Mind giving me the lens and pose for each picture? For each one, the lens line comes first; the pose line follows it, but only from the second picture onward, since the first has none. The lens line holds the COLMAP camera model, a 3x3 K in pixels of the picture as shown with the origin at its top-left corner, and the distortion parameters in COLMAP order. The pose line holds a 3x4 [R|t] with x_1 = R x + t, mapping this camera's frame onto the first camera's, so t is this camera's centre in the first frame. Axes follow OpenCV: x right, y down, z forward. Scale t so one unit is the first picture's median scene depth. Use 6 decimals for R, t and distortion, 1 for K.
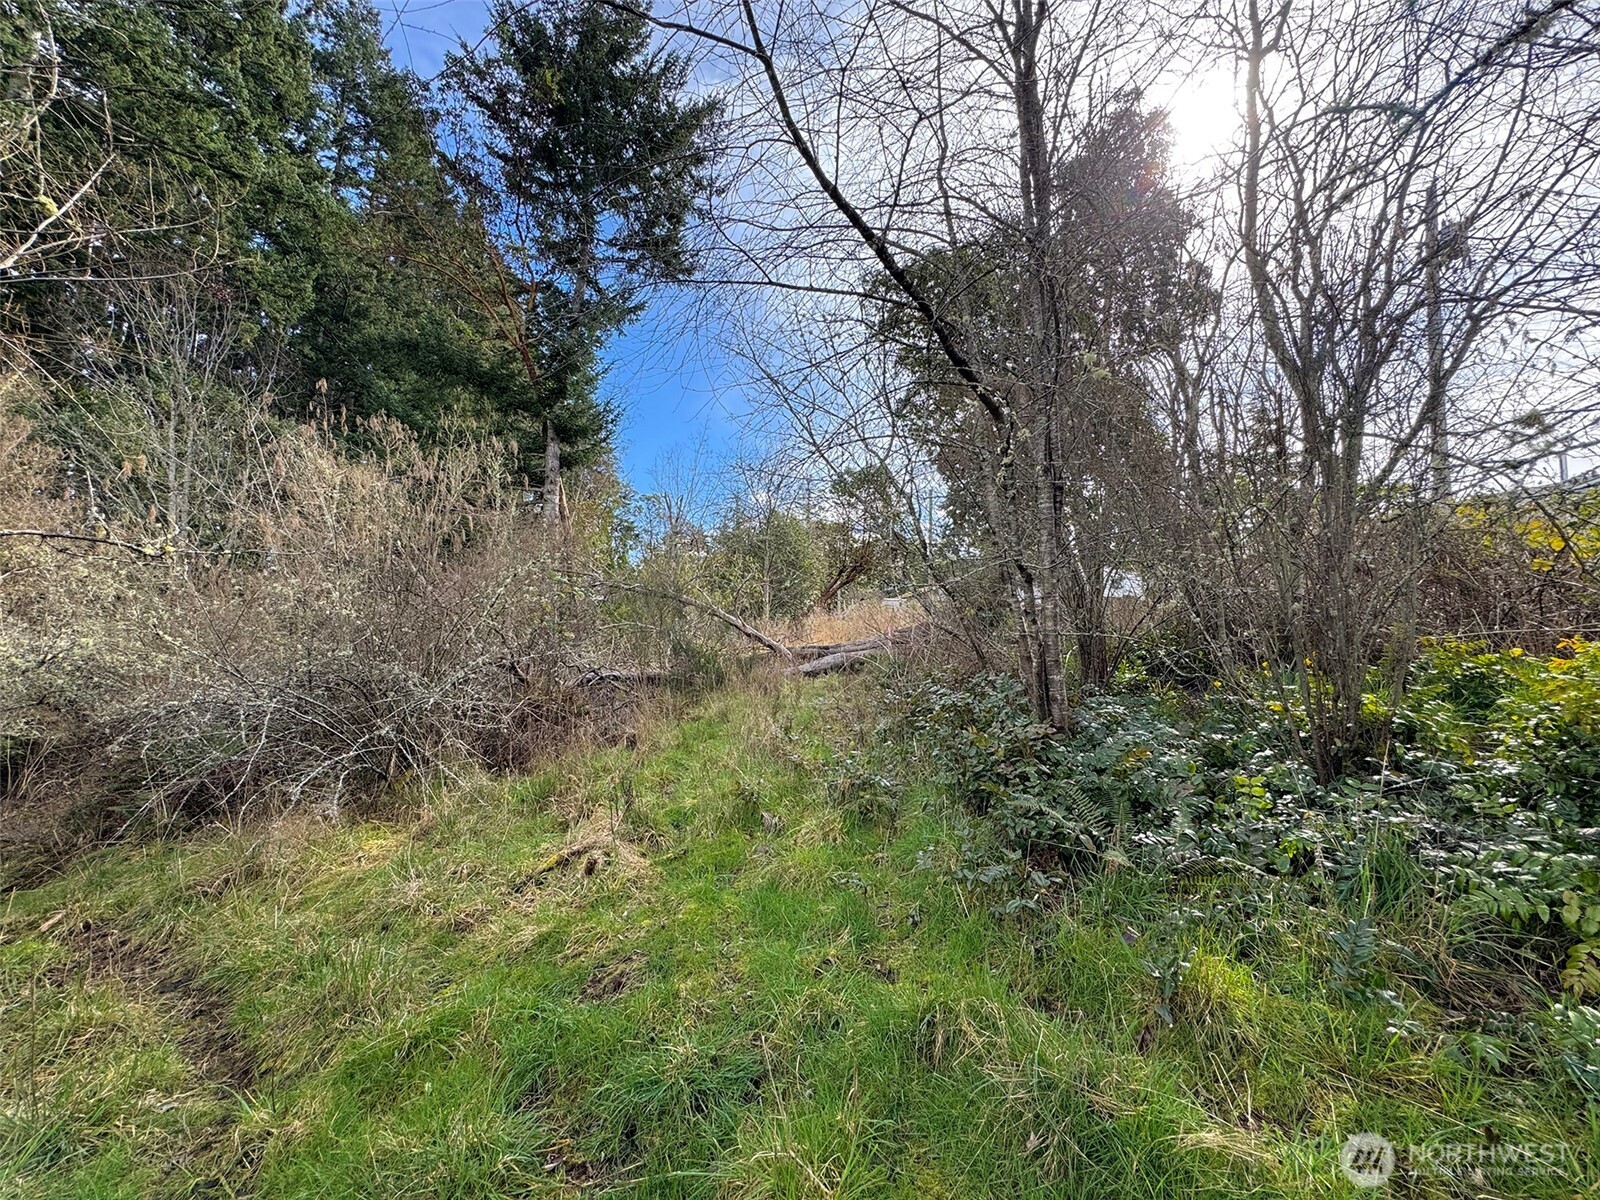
lens RADIAL K [[633.6, 0, 800.7], [0, 633.6, 600.6], [0, 0, 1]] dist [-0.004446, 0.000434]
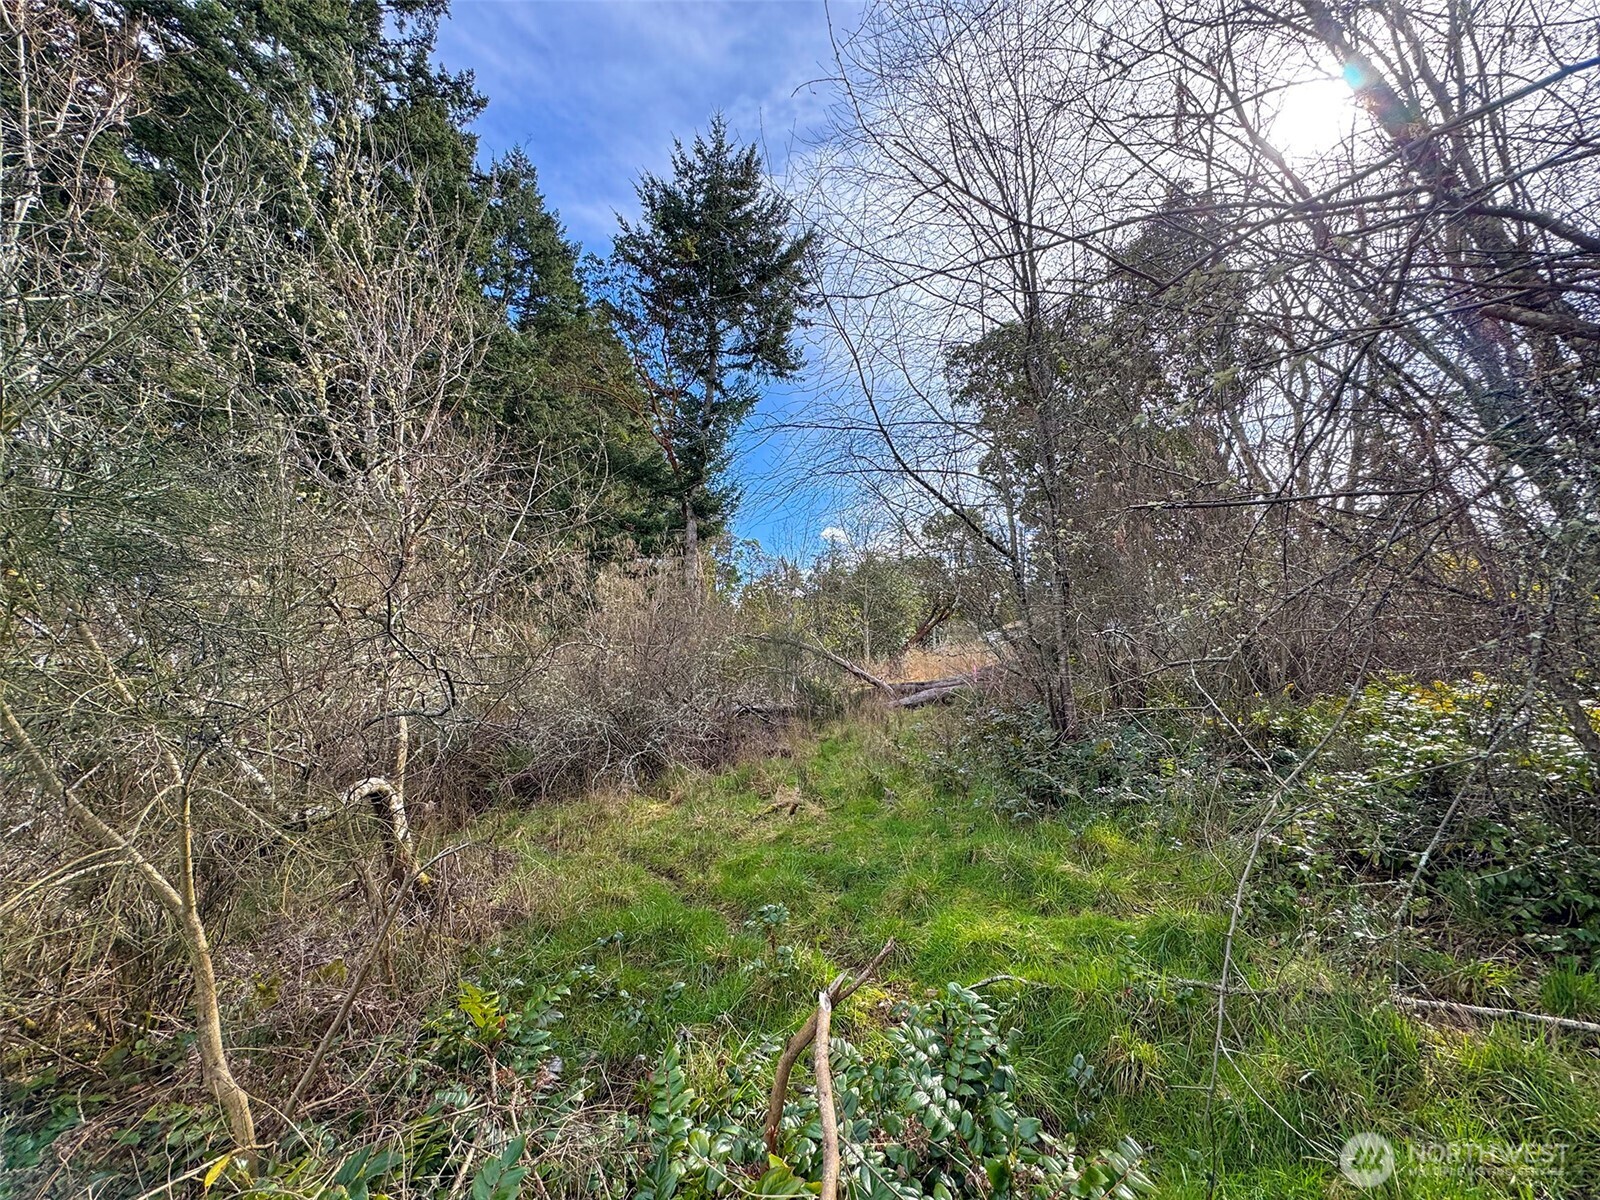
lens RADIAL K [[633.6, 0, 804.4], [0, 633.6, 595.0], [0, 0, 1]] dist [-0.004446, 0.000434]
pose [[0.989512, -0.032886, -0.140656, -0.010283], [0.023918, 0.997600, -0.064980, -0.034426], [0.142456, 0.060934, 0.987924, -0.371642]]
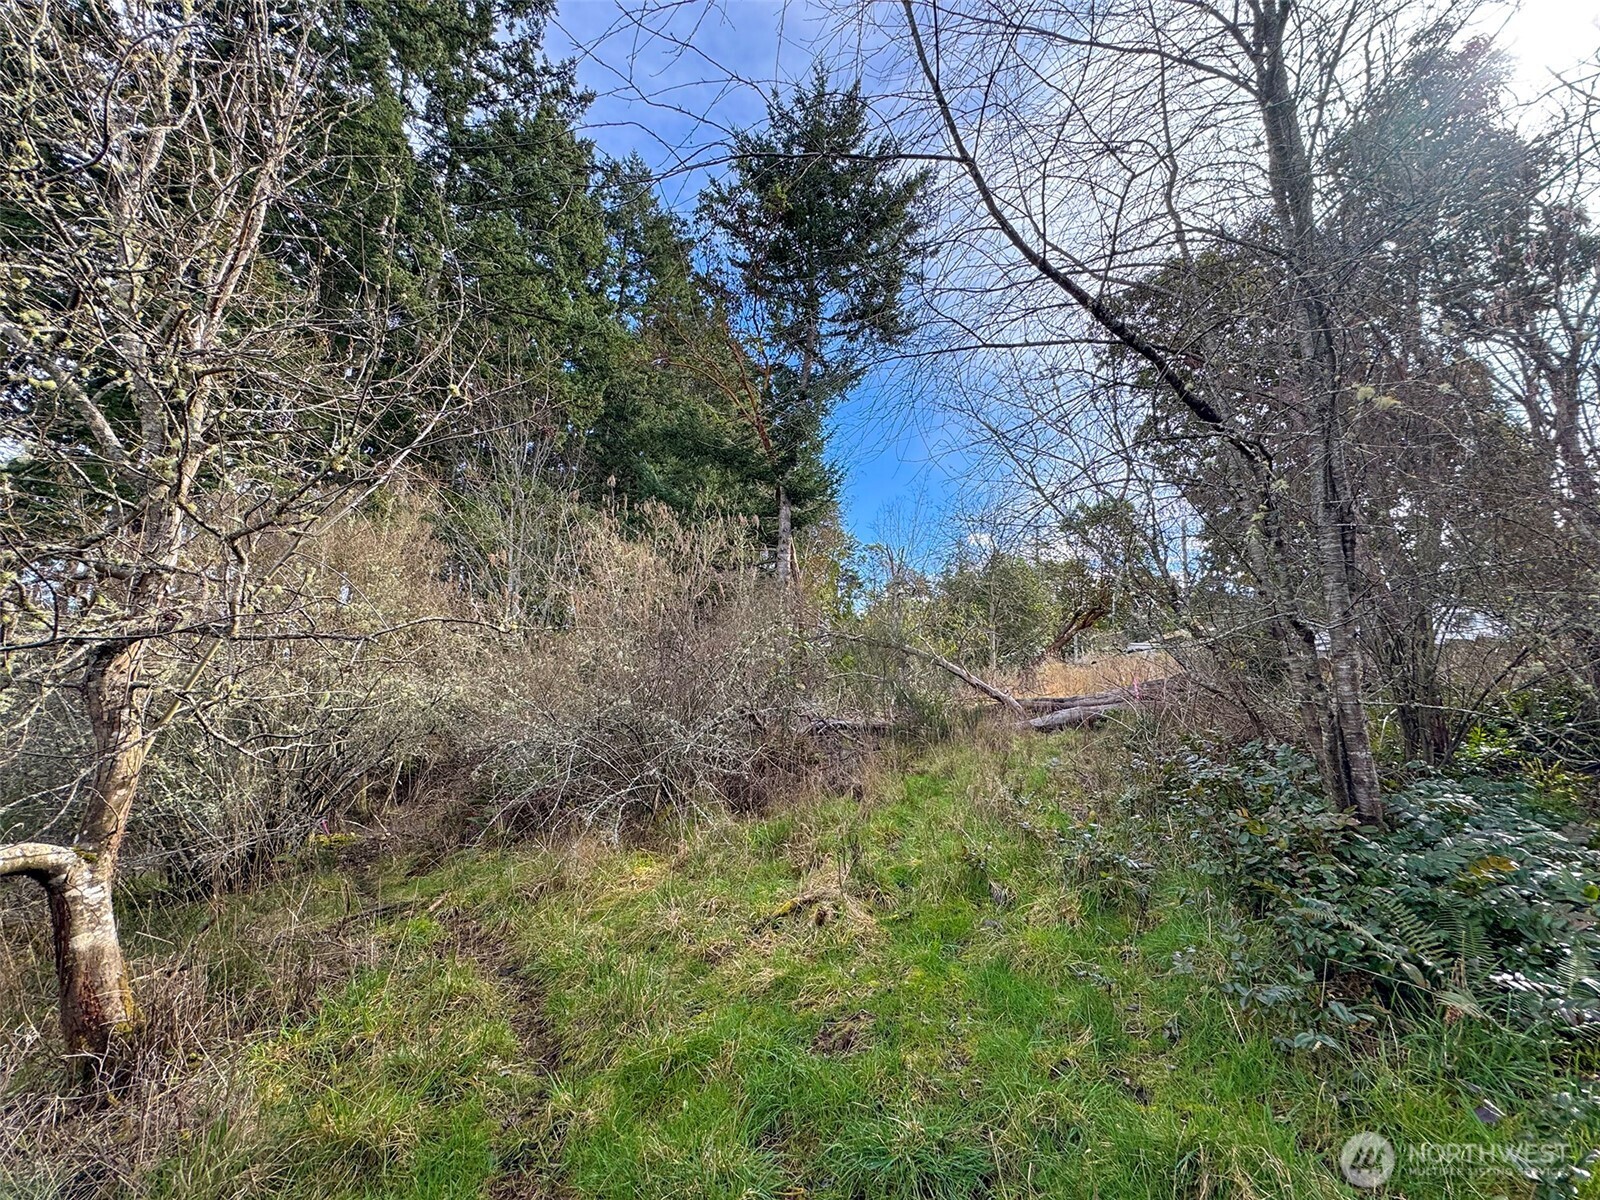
lens RADIAL K [[633.6, 0, 800.9], [0, 633.6, 601.1], [0, 0, 1]] dist [-0.004446, 0.000434]
pose [[0.939682, -0.031315, -0.340614, 0.004744], [0.007048, 0.997362, -0.072249, -0.012140], [0.341978, 0.065490, 0.937423, -0.013186]]
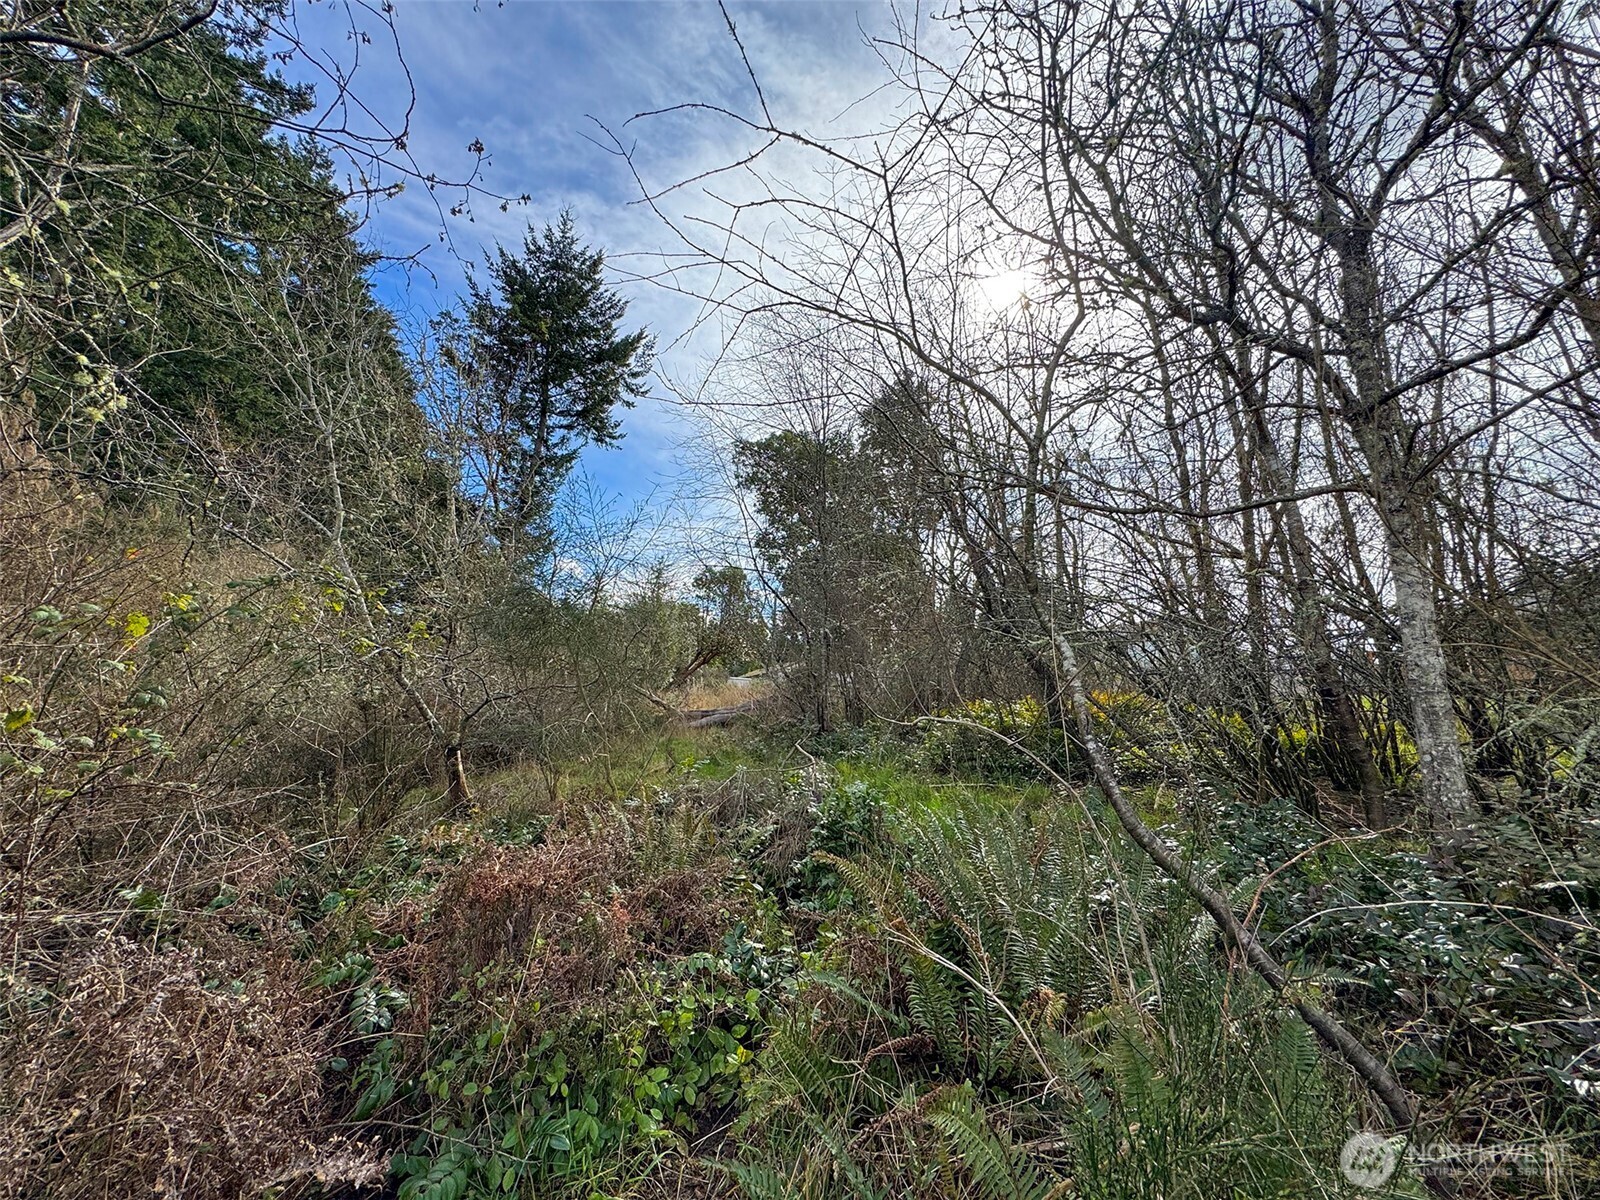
lens RADIAL K [[633.6, 0, 801.9], [0, 633.6, 594.4], [0, 0, 1]] dist [-0.004446, 0.000434]
pose [[0.967353, 0.062692, 0.245558, -0.235090], [-0.029683, 0.990279, -0.135889, -0.003713], [-0.251690, 0.124164, 0.959810, -0.969175]]
